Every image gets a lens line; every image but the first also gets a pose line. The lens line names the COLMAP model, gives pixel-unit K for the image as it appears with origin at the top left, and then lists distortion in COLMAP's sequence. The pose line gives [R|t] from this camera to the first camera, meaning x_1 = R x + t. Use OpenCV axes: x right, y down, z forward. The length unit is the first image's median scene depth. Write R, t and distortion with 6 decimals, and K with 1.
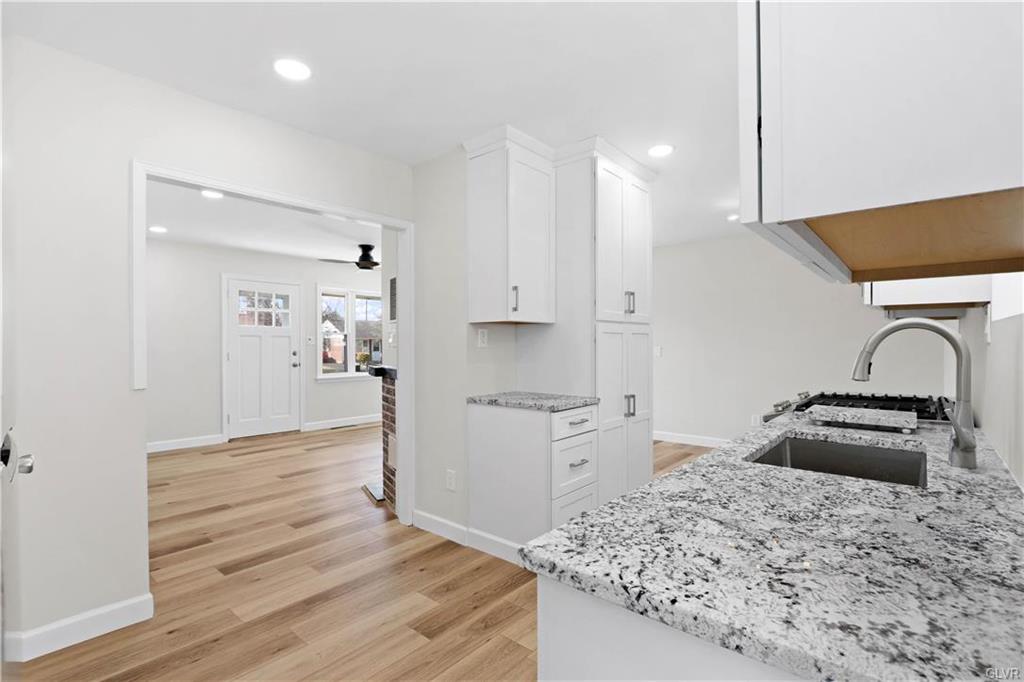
lens RADIAL K [[480.0, 0, 506.7], [0, 480.0, 350.0], [0, 0, 1]] dist [-0.017797, 0.000584]
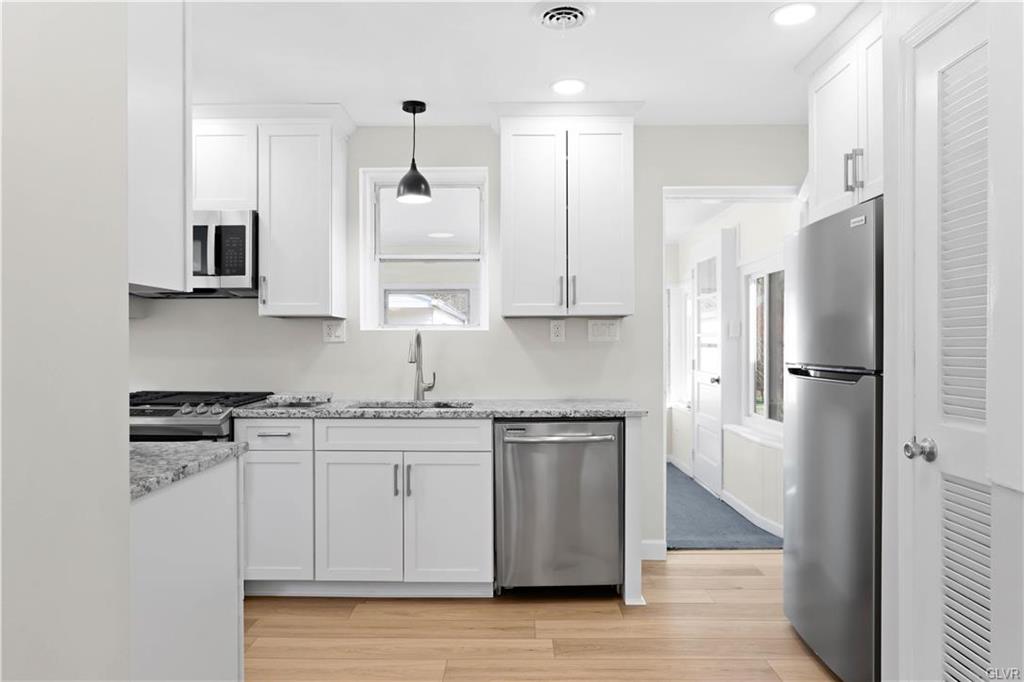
lens RADIAL K [[672.0, 0, 512.0], [0, 672.0, 341.0], [0, 0, 1]] dist [-0.019176, 0.000351]
pose [[-0.651379, 0.005046, 0.758736, -0.681558], [0.013423, 0.999898, 0.004874, -0.011975], [-0.758634, 0.013360, -0.651380, 1.147409]]
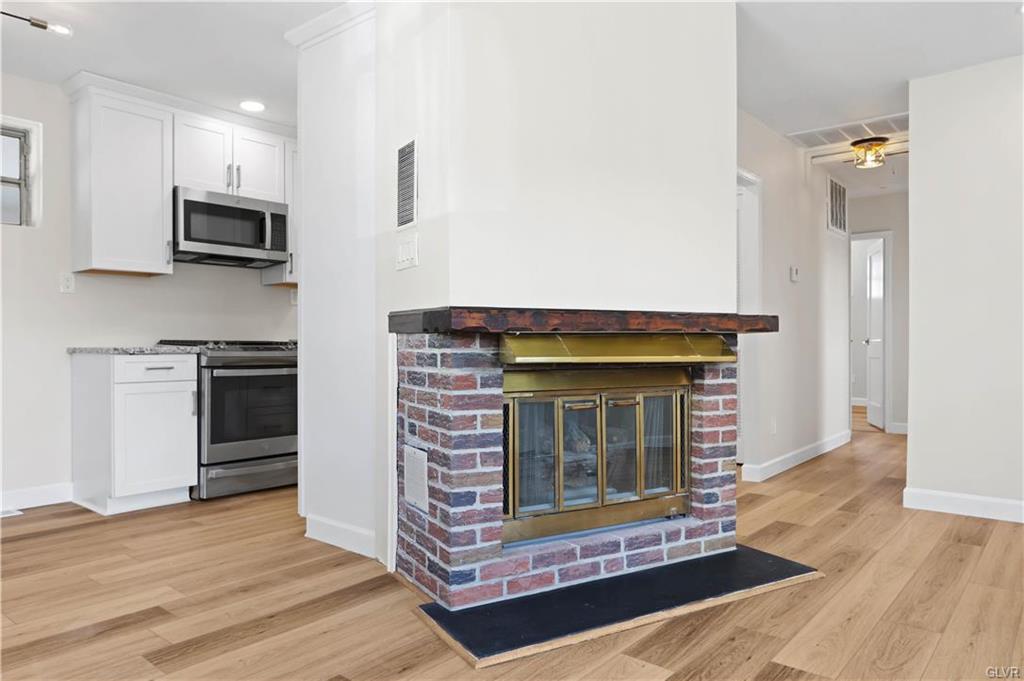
lens RADIAL K [[684.4, 0, 515.5], [0, 684.4, 346.8], [0, 0, 1]] dist [-0.005572, 0.002198]
pose [[-0.999777, 0.003401, -0.020821, 0.015353], [0.003015, 0.999823, 0.018550, 0.071617], [0.020881, 0.018483, -0.999611, 2.404727]]
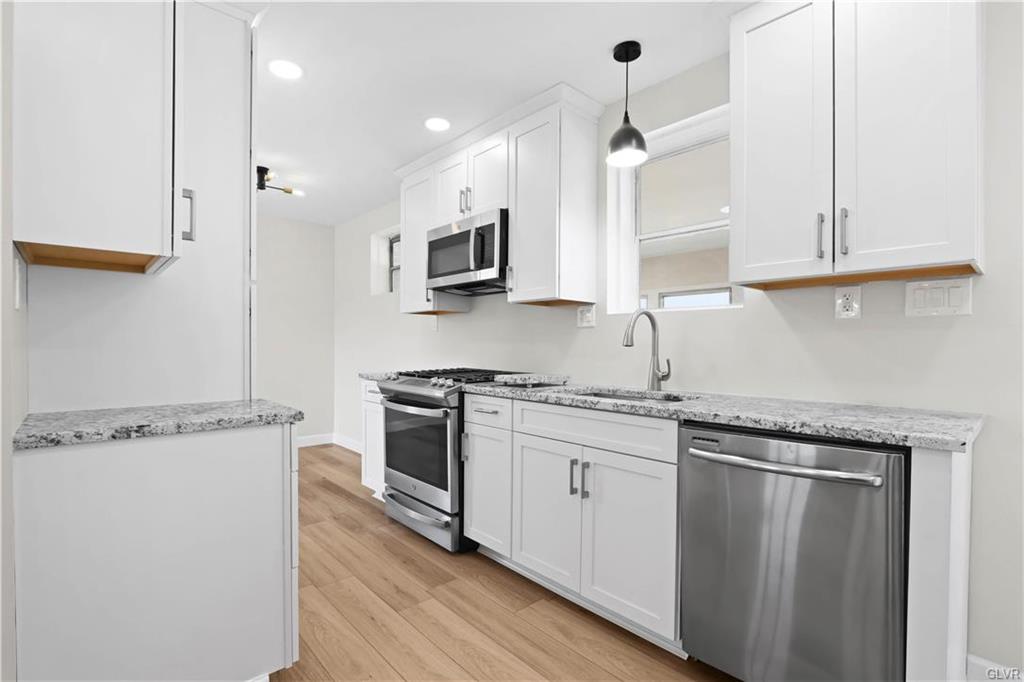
lens RADIAL K [[480.0, 0, 506.7], [0, 480.0, 350.0], [0, 0, 1]] dist [-0.017797, 0.000584]
pose [[0.121802, -0.005819, 0.992537, -0.417663], [0.007282, 0.999961, 0.004969, 0.032028], [-0.992528, 0.006623, 0.121839, 0.587881]]
